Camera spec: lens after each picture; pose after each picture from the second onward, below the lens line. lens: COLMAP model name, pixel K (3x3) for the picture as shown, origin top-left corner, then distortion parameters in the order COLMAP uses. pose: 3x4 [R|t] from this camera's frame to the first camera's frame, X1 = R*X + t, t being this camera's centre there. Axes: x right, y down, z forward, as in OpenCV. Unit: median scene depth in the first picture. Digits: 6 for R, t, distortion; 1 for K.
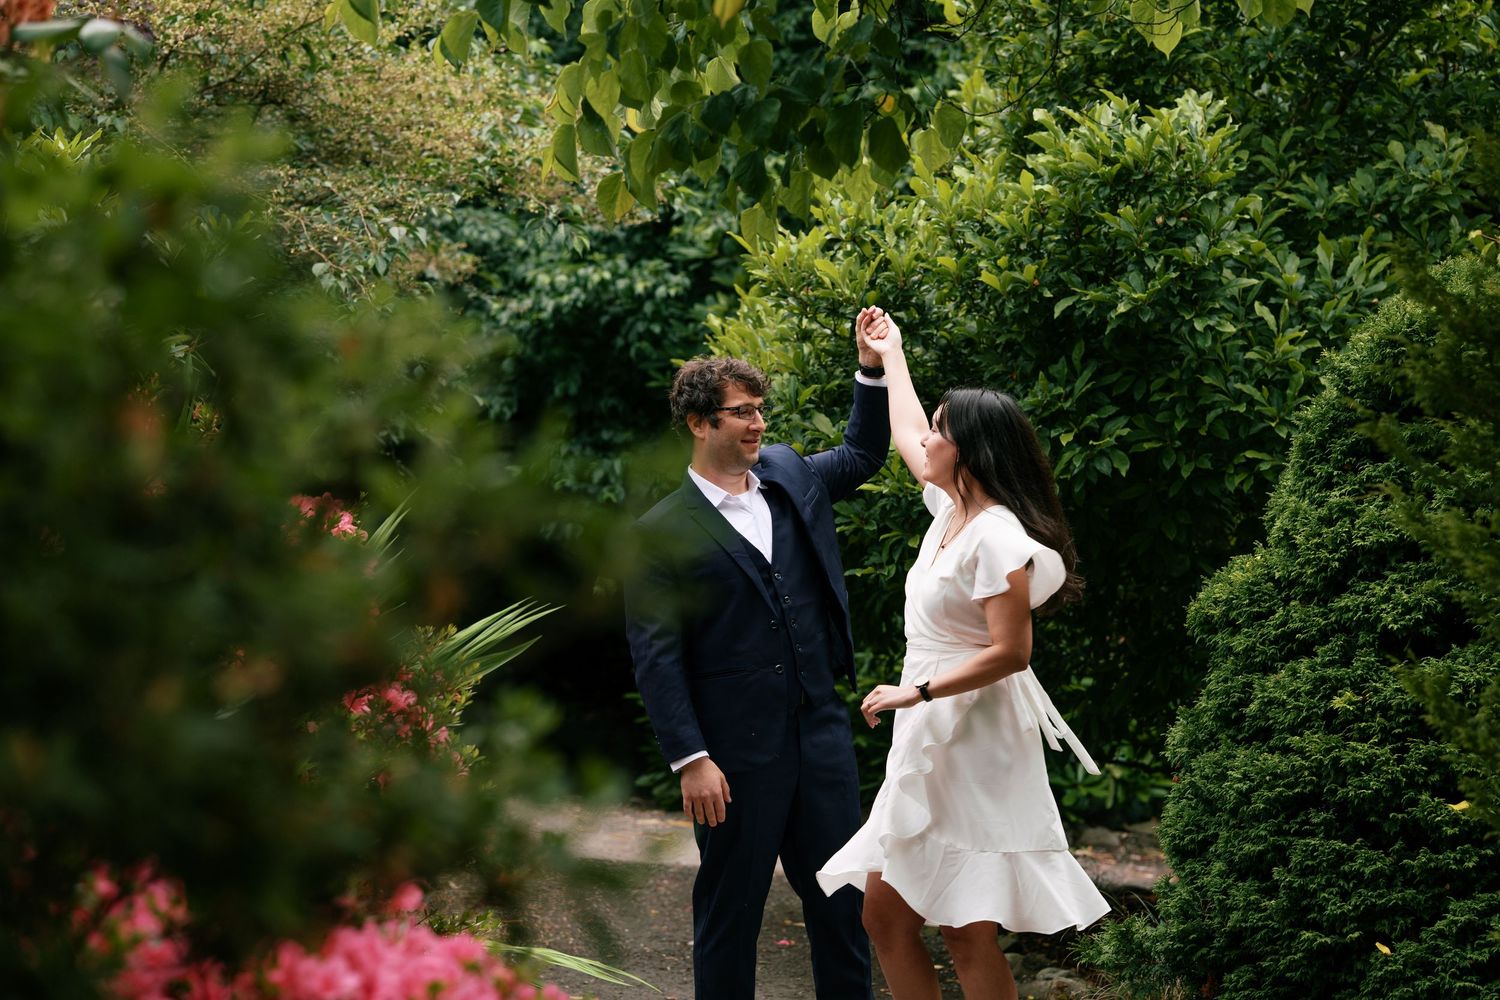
lens RADIAL K [[3714.0, 0, 811.4], [0, 3714.0, 421.5], [0, 0, 1]] dist [0.089800, 0.629071]
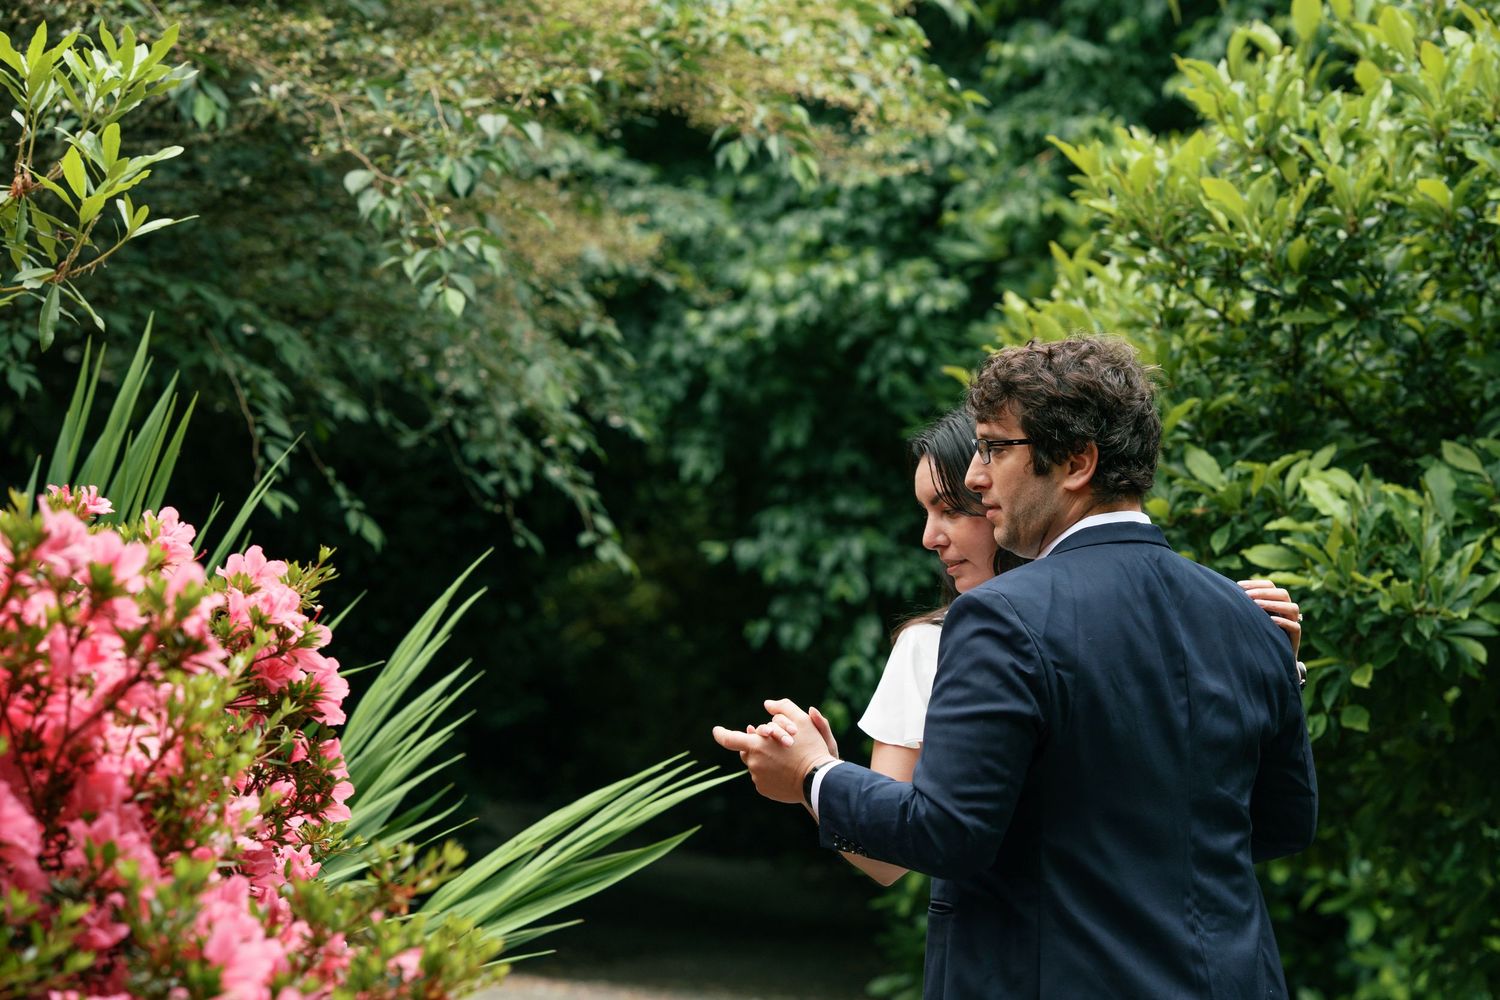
lens RADIAL K [[3714.0, 0, 811.4], [0, 3714.0, 421.5], [0, 0, 1]] dist [0.089800, 0.629071]
pose [[0.997244, 0.028339, -0.068567, -0.018326], [-0.030319, 0.999148, -0.028016, 0.011498], [0.067714, 0.030018, 0.997253, 0.411195]]
